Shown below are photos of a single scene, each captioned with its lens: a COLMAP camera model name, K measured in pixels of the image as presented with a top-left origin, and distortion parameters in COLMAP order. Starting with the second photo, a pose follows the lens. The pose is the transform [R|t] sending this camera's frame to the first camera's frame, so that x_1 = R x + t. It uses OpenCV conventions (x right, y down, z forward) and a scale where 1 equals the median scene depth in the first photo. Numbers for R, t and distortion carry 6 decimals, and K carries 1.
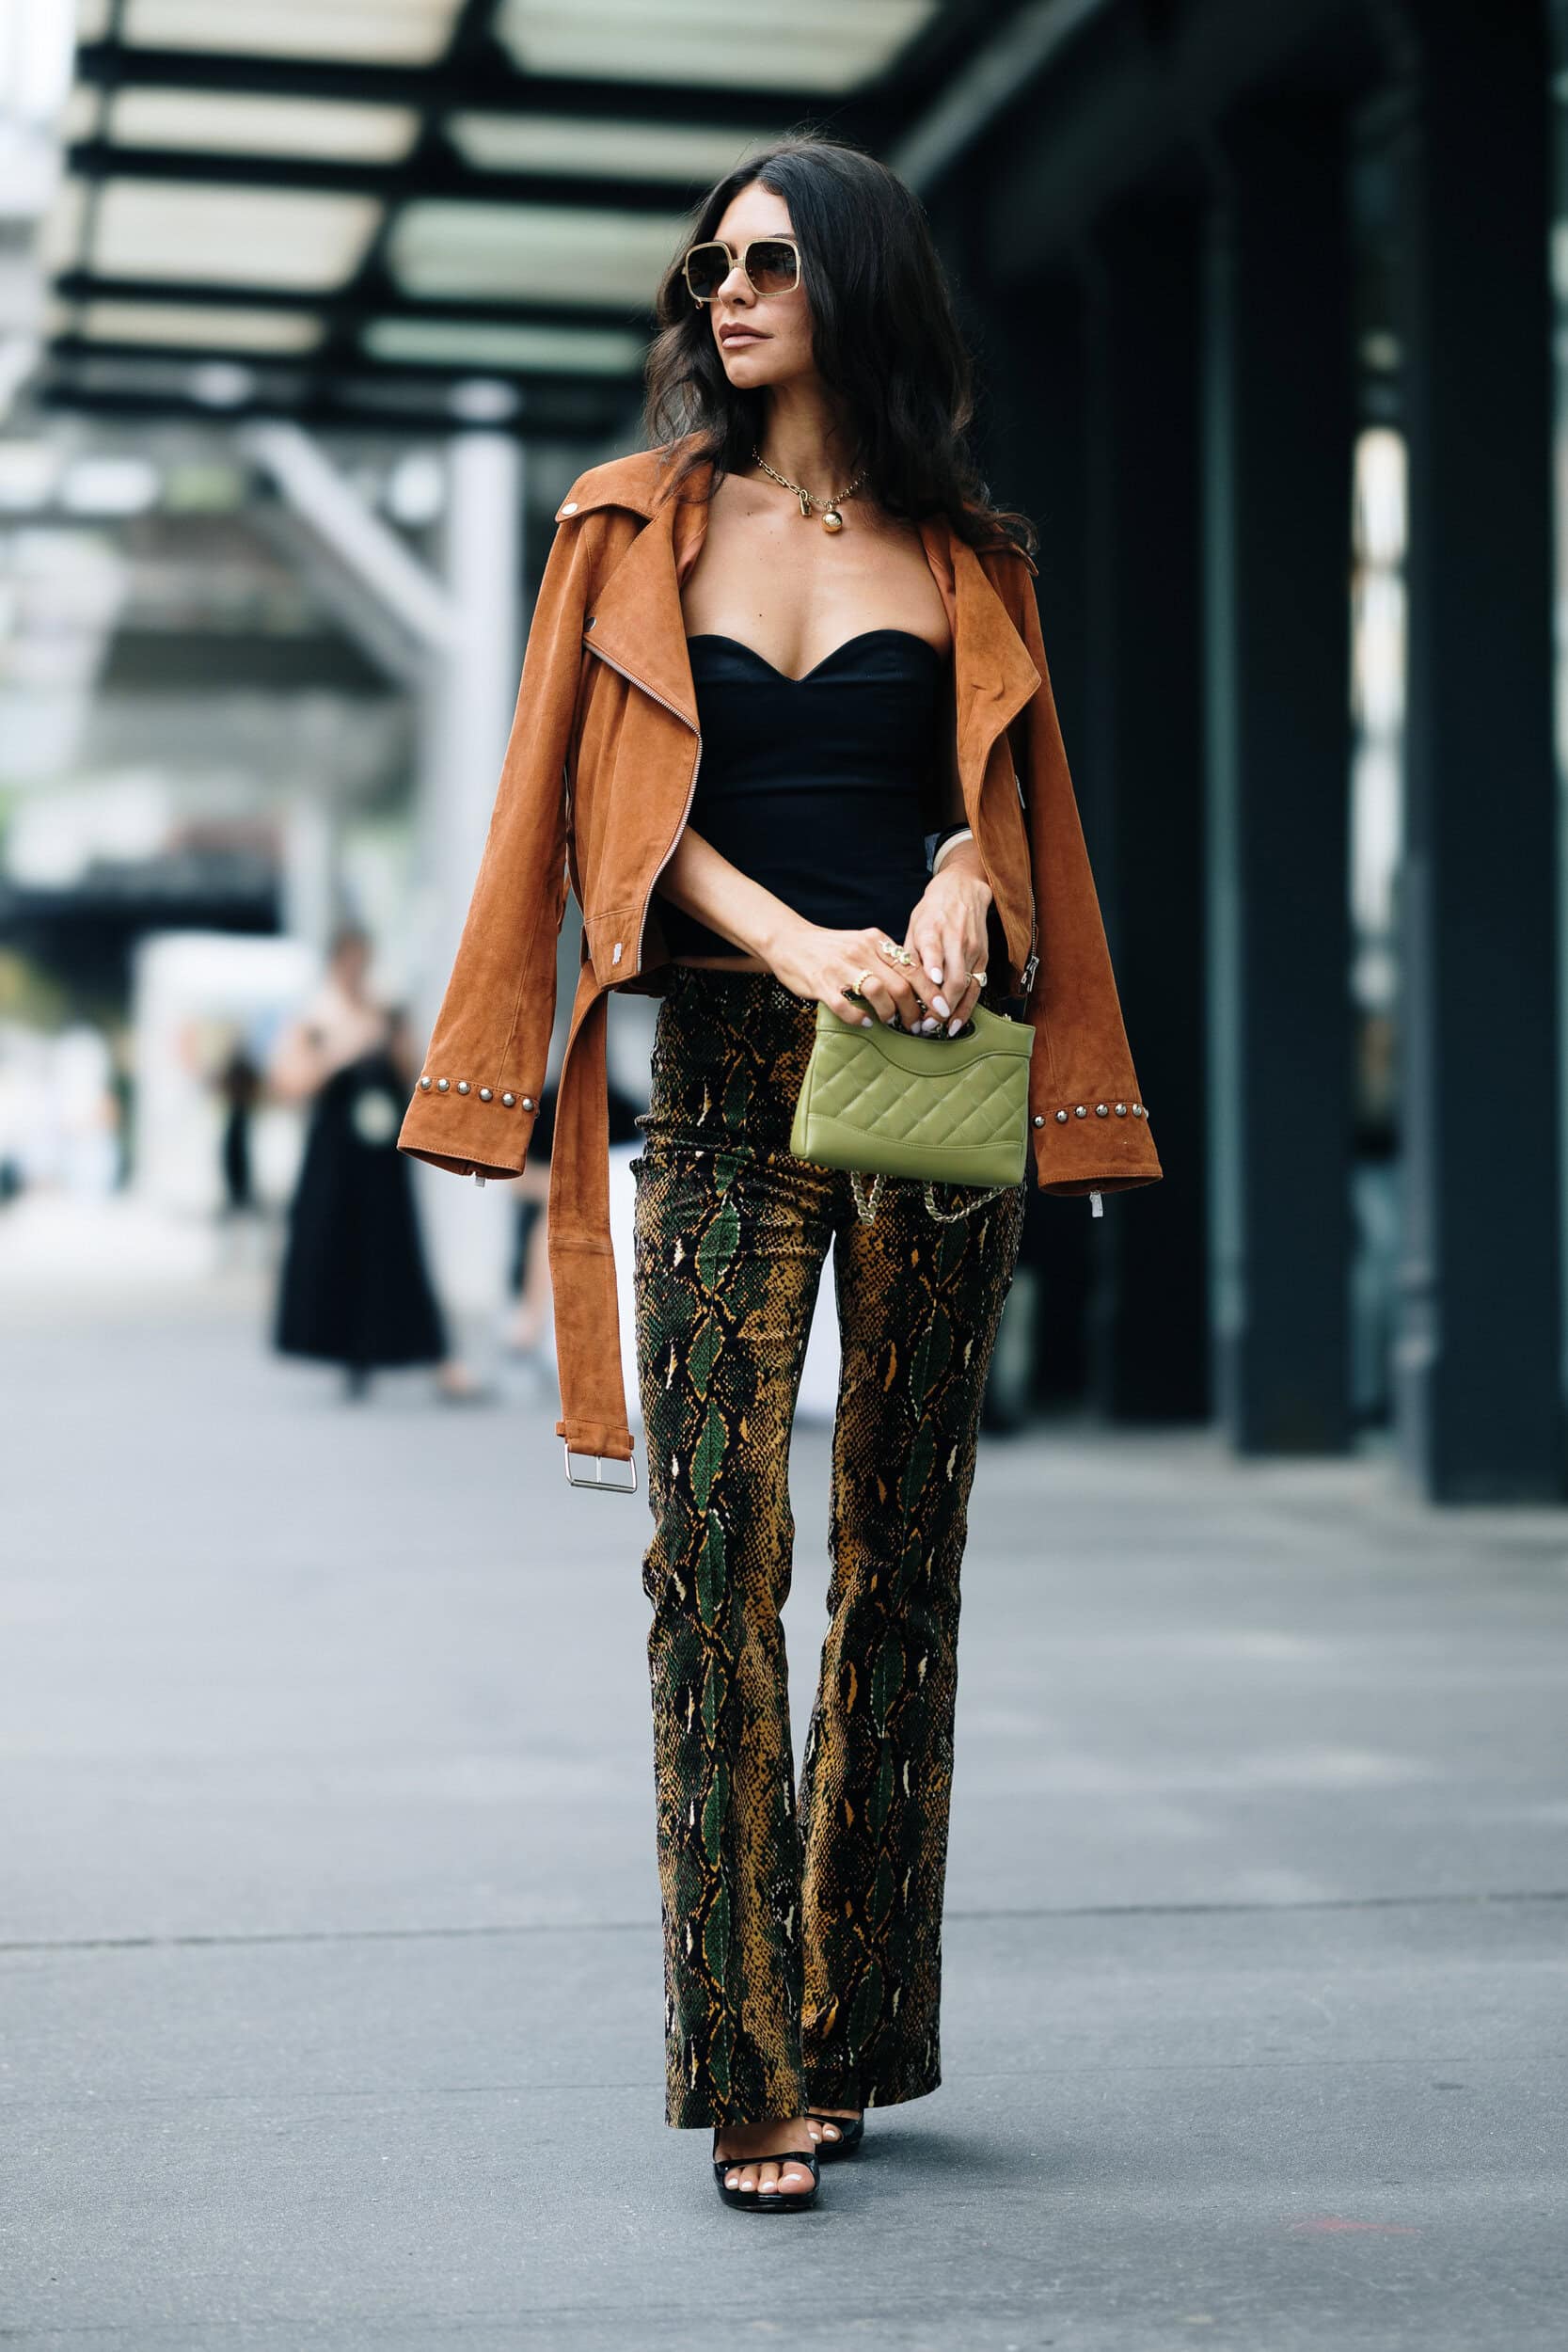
lens RADIAL K [[6739.4, 0, 784.0], [0, 6739.4, 1176.0], [0, 0, 1]] dist [0.004297, -1.028218]
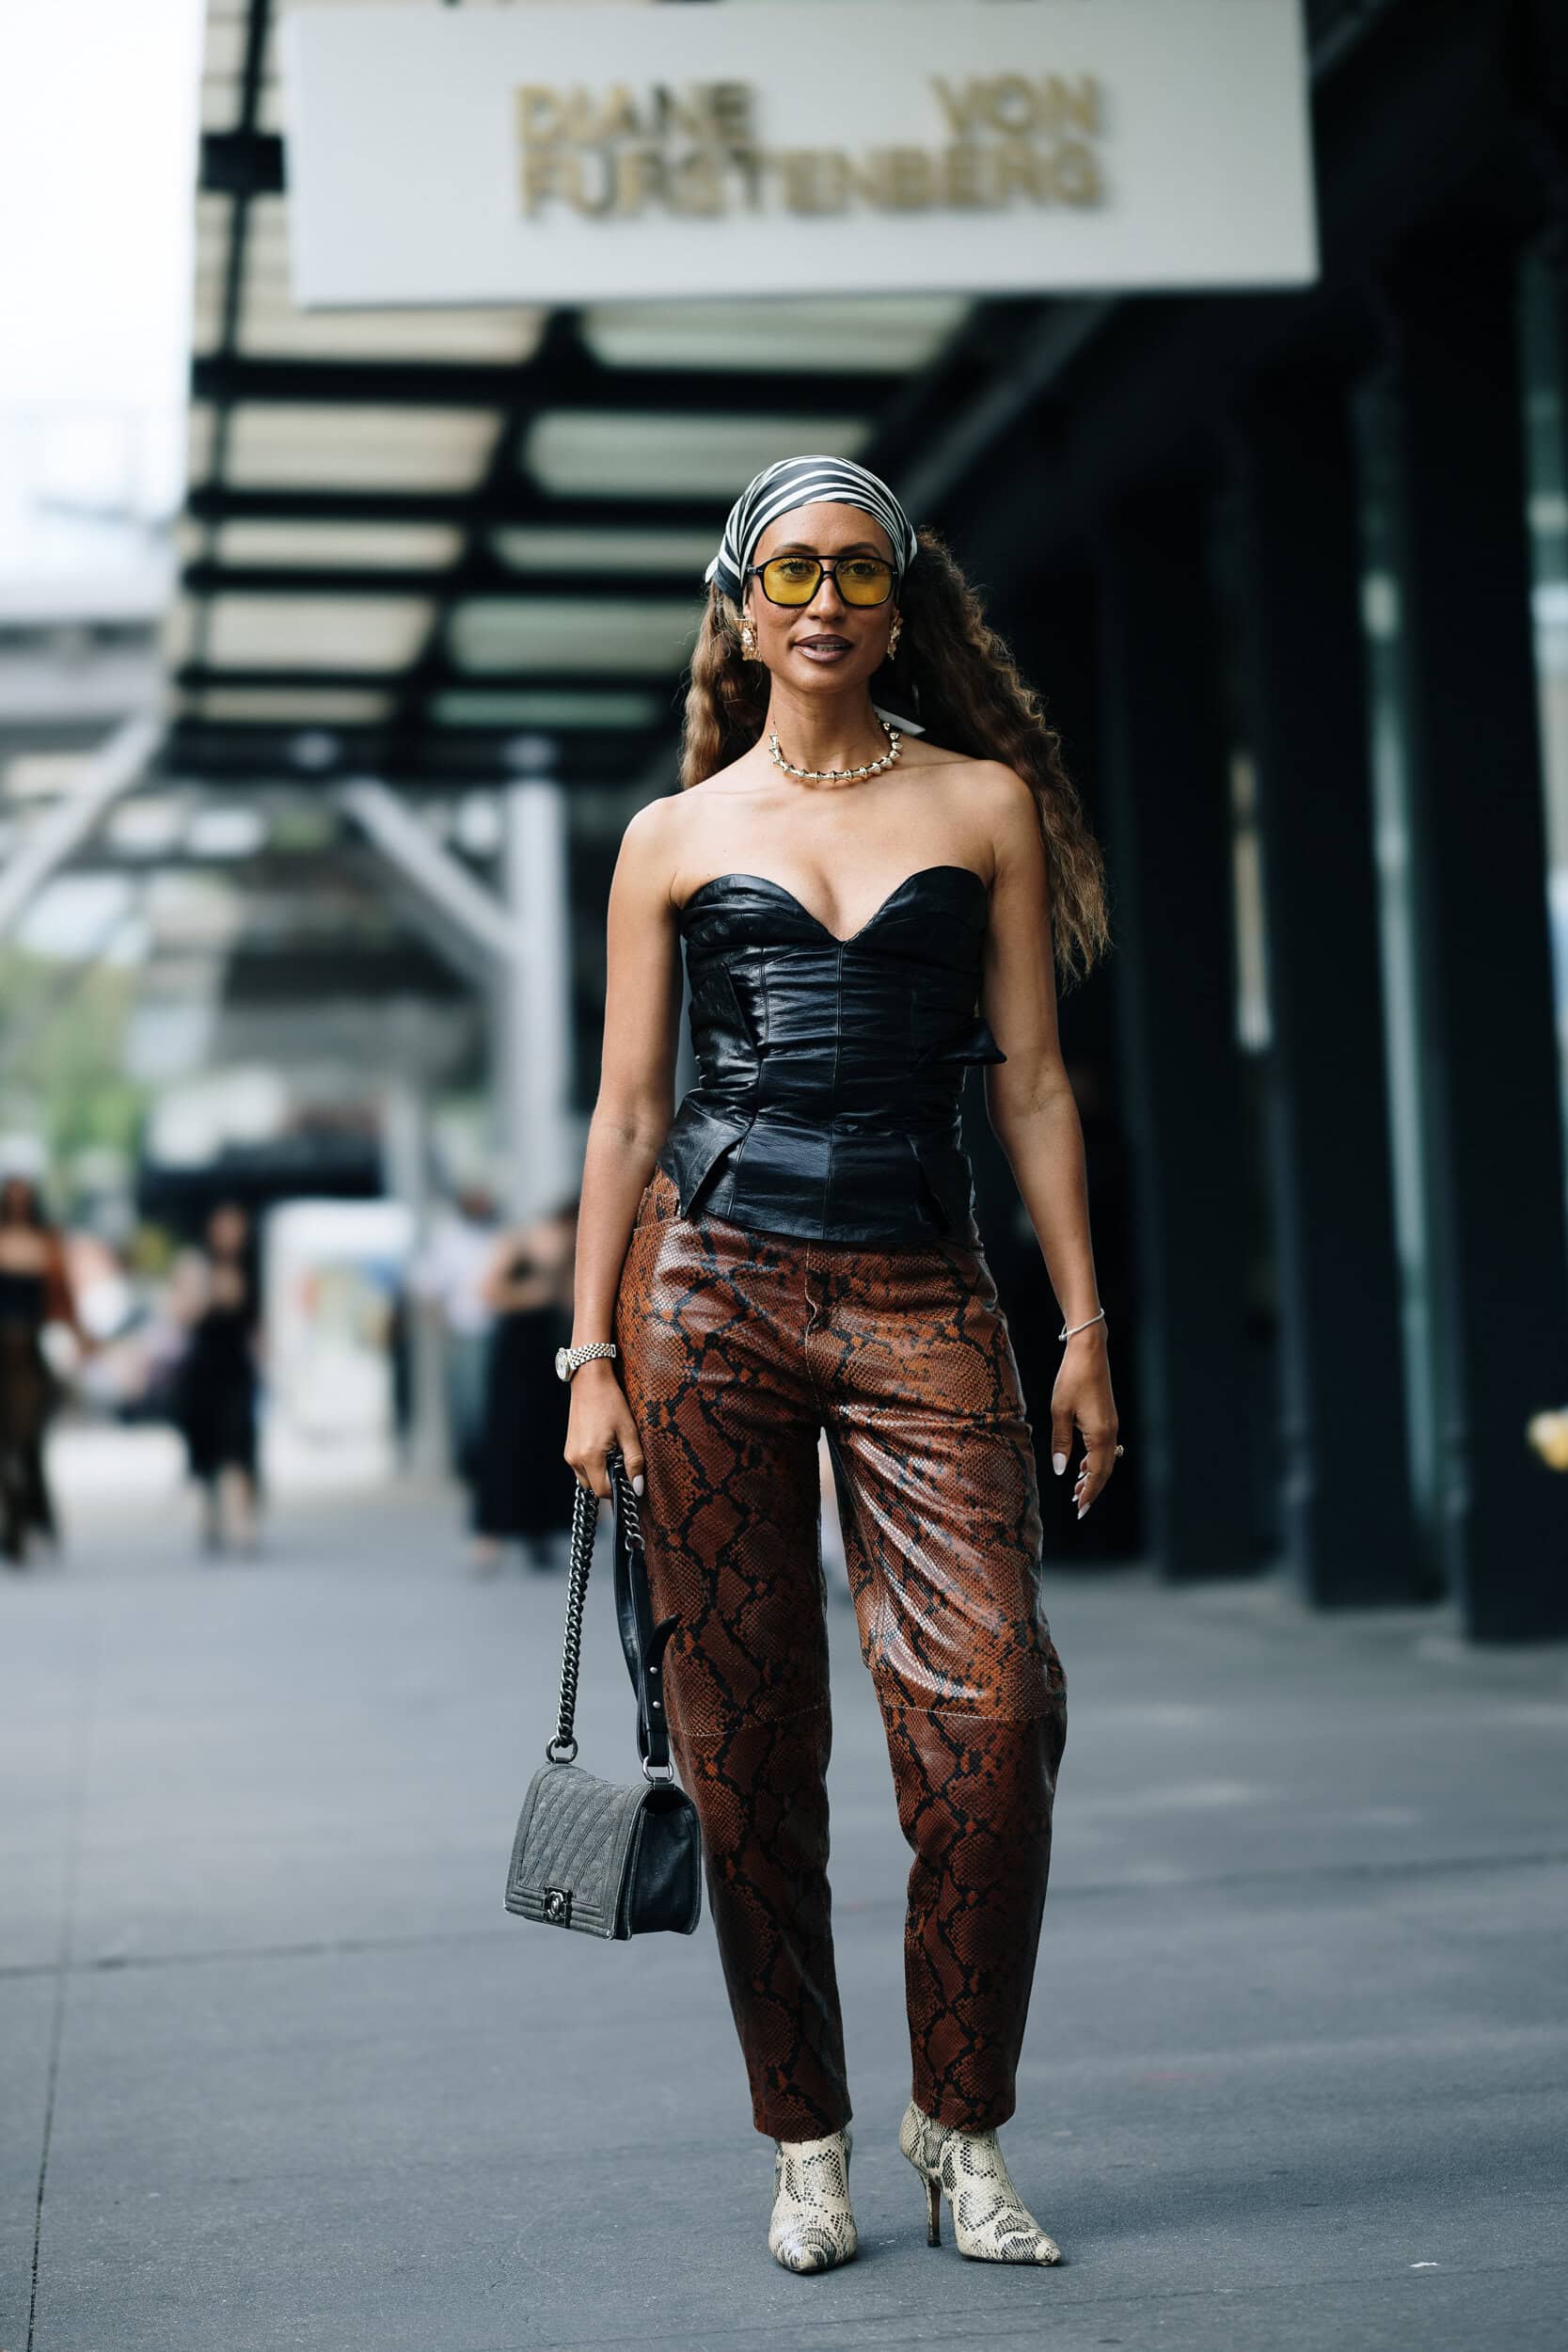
lens RADIAL K [[6739.4, 0, 784.0], [0, 6739.4, 1176.0], [0, 0, 1]] dist [0.004297, -1.028218]
pose [[0.998861, -0.045424, -0.014640, 0.016077], [0.044877, 0.998351, -0.035783, 0.007129], [0.016241, 0.035085, 0.999252, -0.219913]]
